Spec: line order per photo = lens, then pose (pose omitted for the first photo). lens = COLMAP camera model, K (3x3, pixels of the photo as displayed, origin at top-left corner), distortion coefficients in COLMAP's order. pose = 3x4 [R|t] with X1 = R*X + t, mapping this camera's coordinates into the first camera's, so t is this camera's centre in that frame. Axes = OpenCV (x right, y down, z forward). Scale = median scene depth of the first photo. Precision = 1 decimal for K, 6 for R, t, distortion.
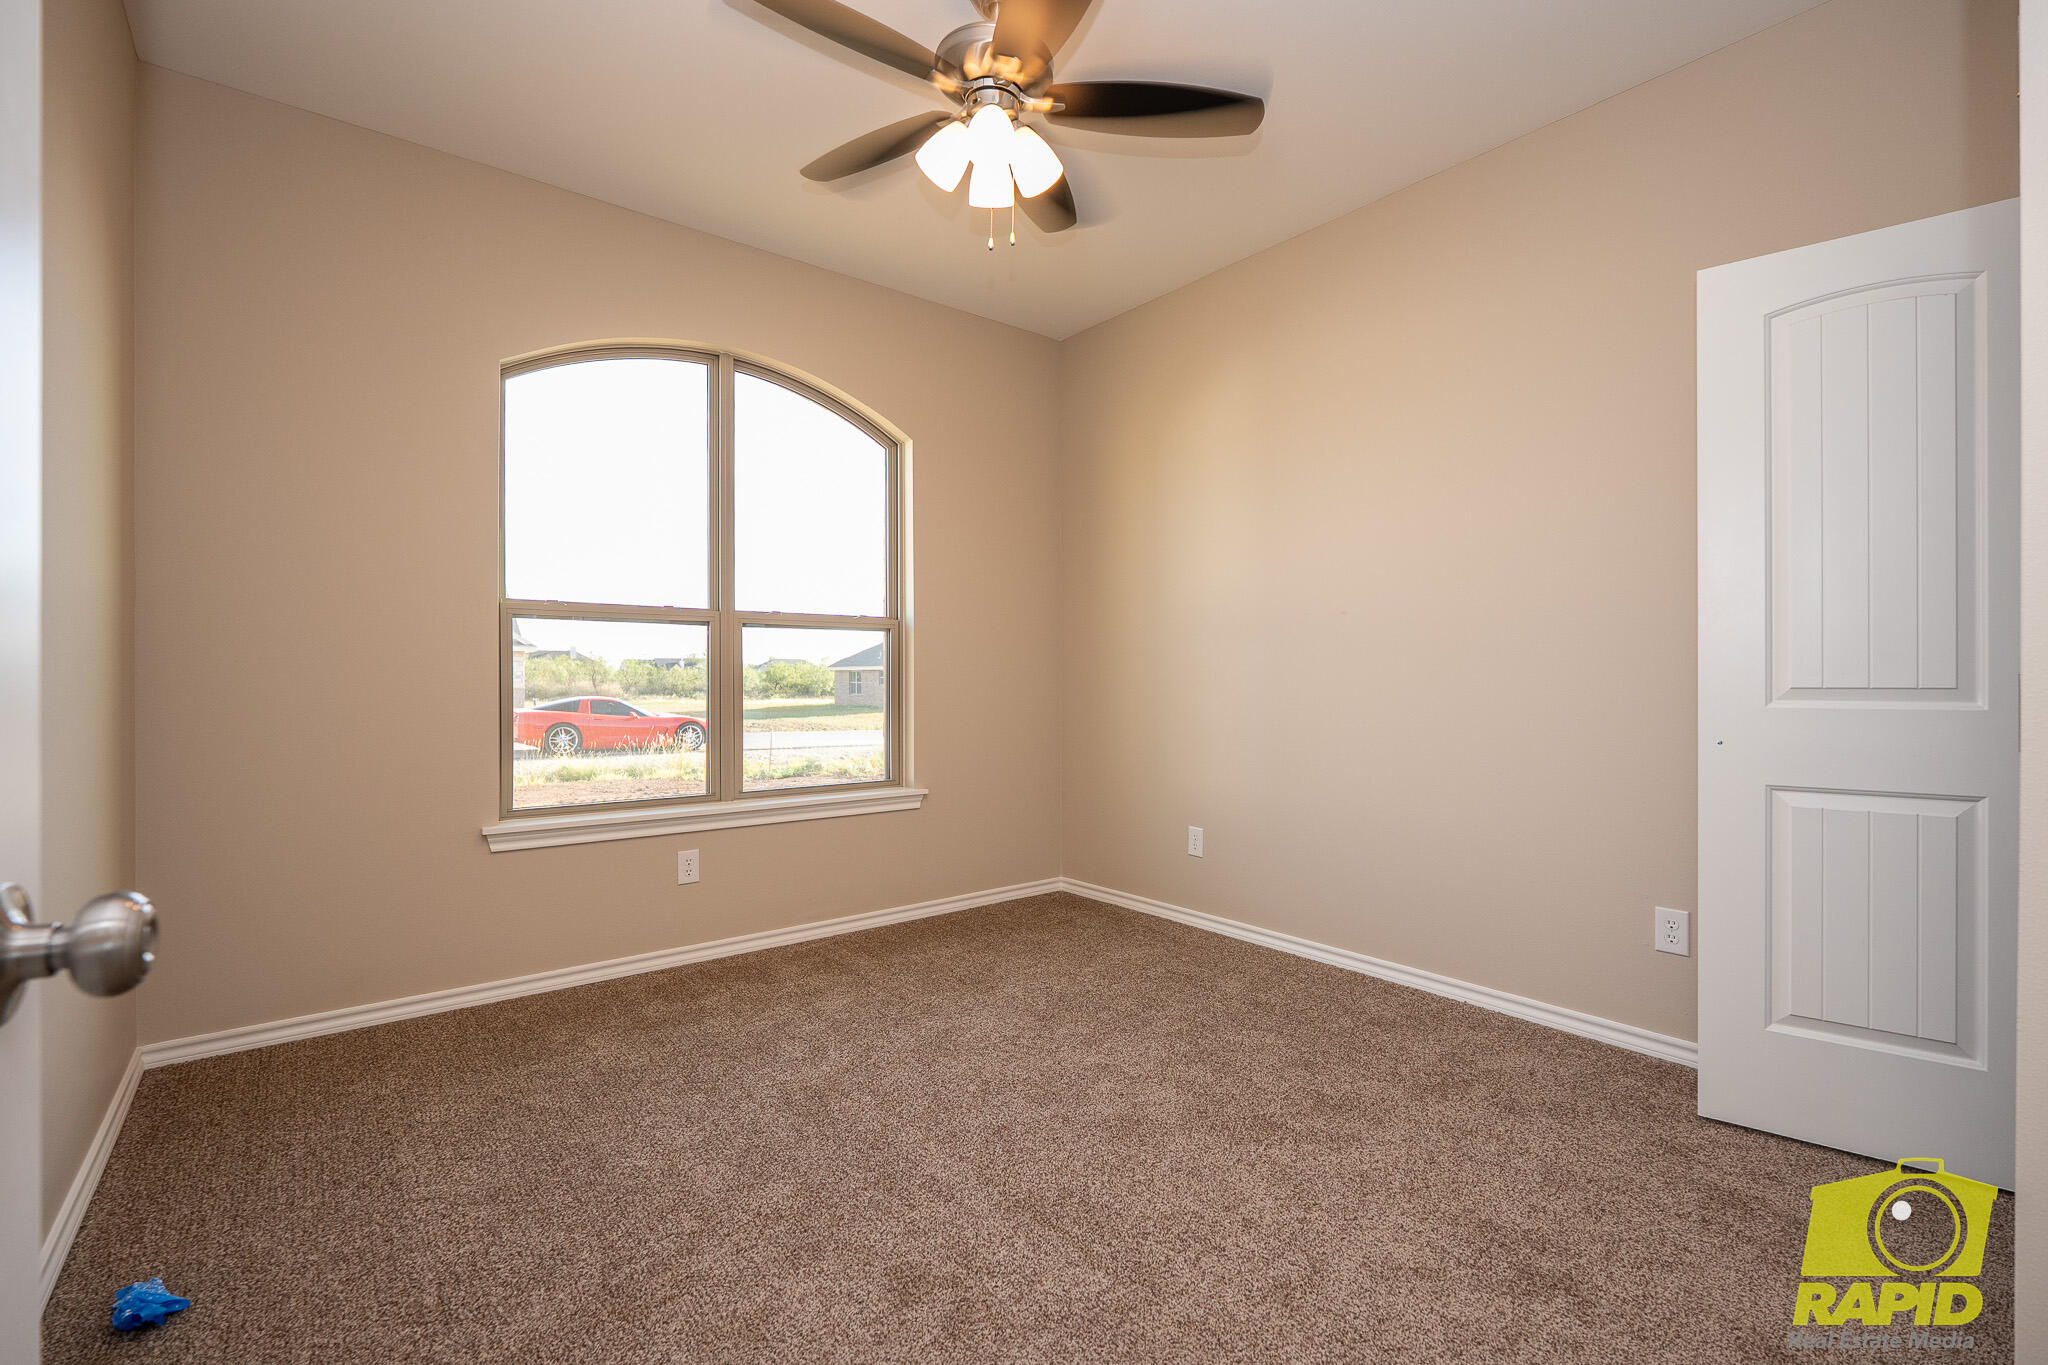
lens RADIAL K [[890.5, 0, 1025.6], [0, 890.5, 680.8], [0, 0, 1]] dist [0.003197, 0.000112]
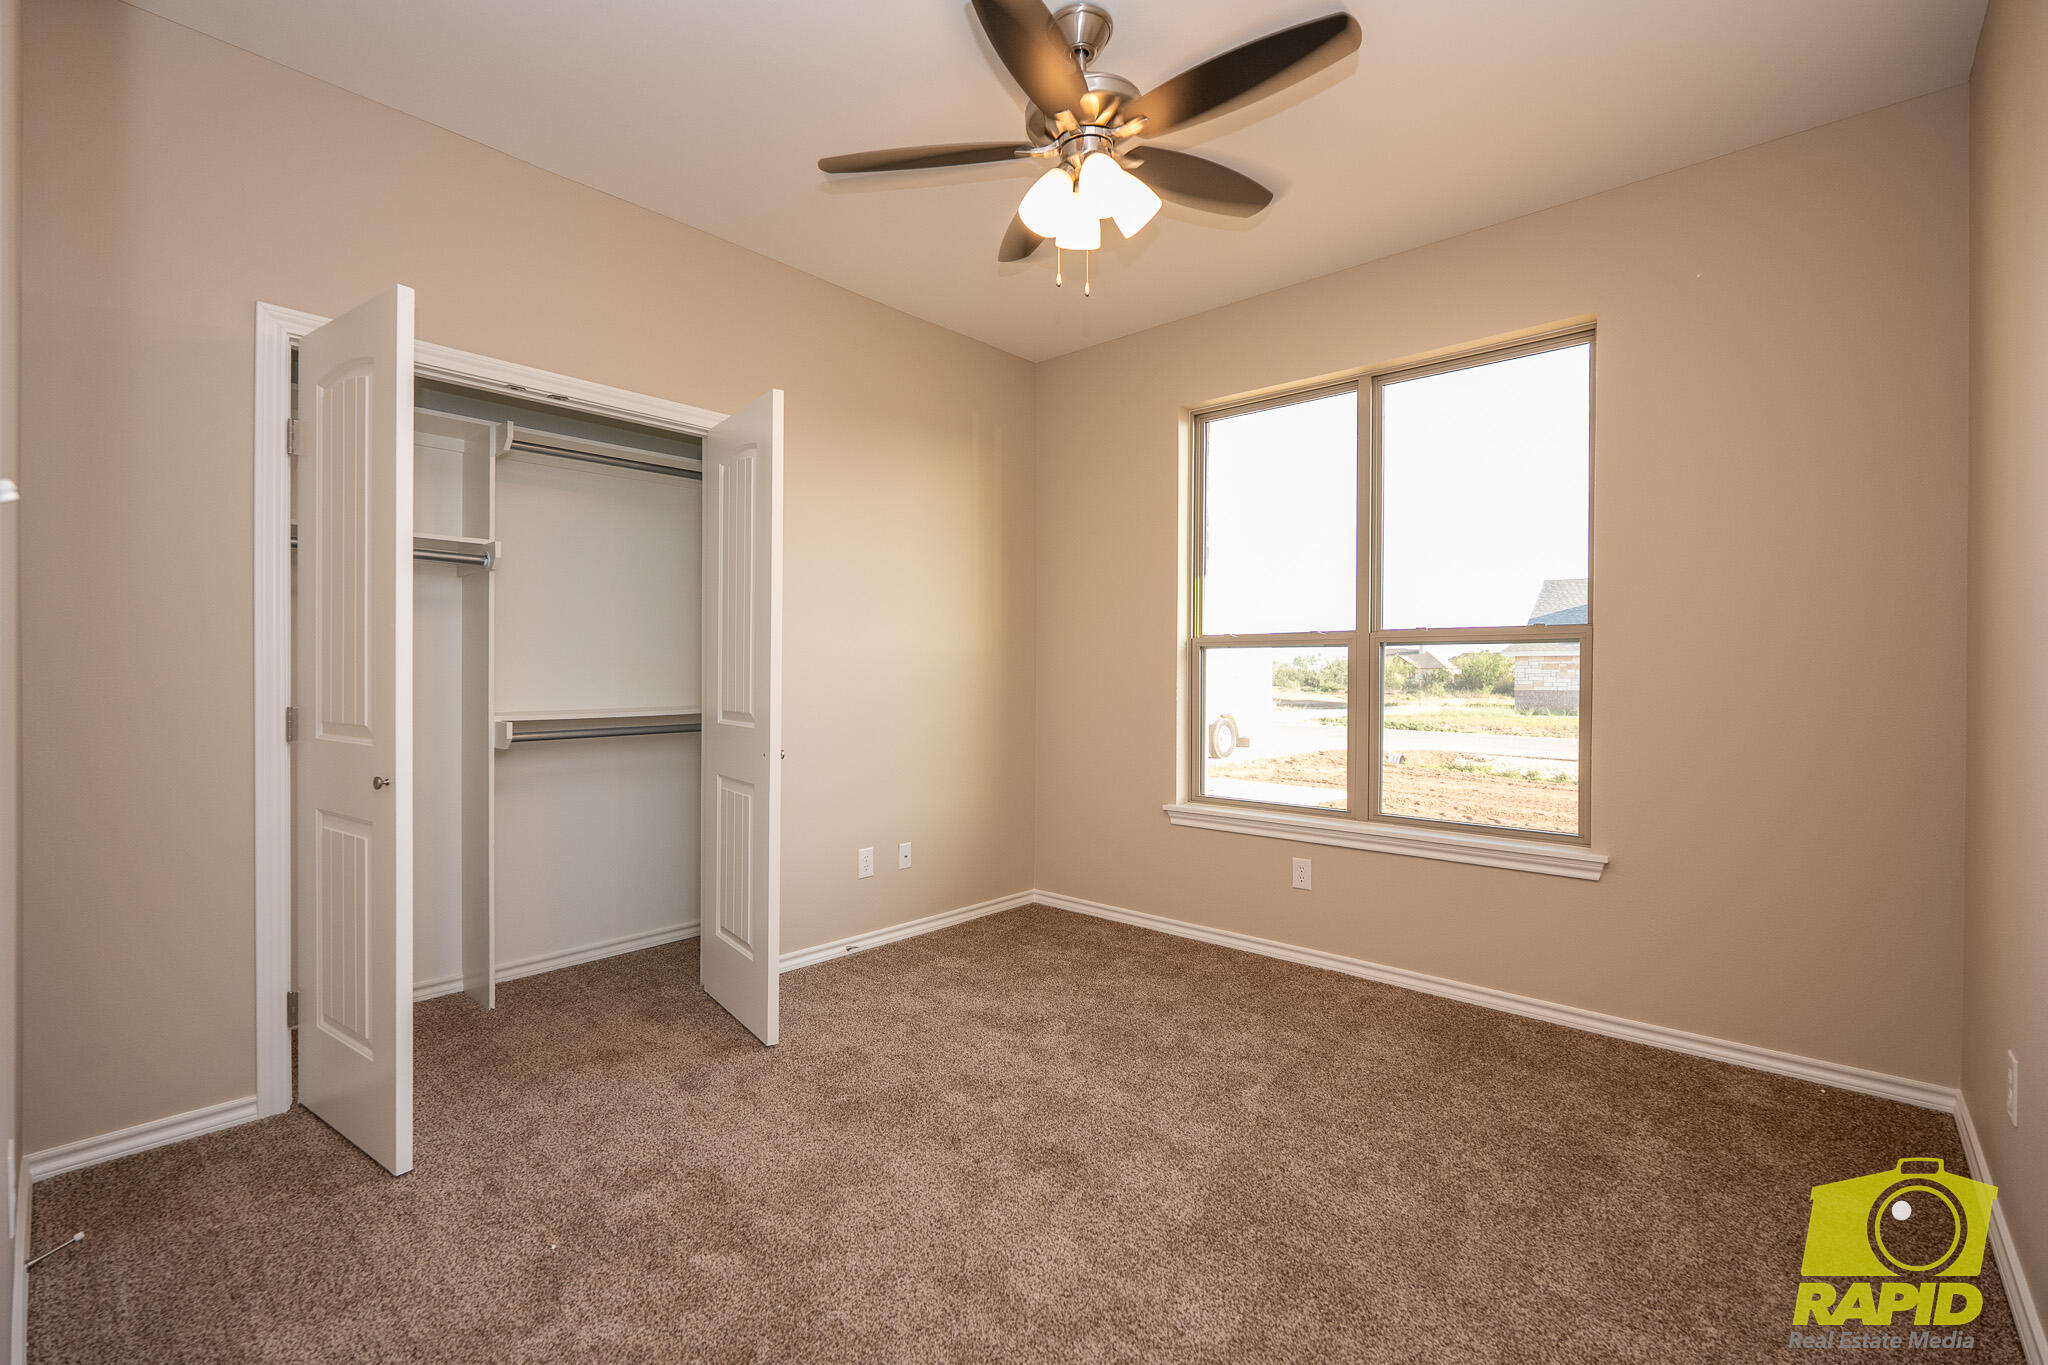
lens RADIAL K [[890.5, 0, 1020.9], [0, 890.5, 698.2], [0, 0, 1]] dist [0.003197, 0.000112]
pose [[0.144098, 0.005267, -0.989549, 0.598471], [-0.016719, 0.999856, 0.002887, 0.000442], [0.989422, 0.016128, 0.144166, 0.480505]]
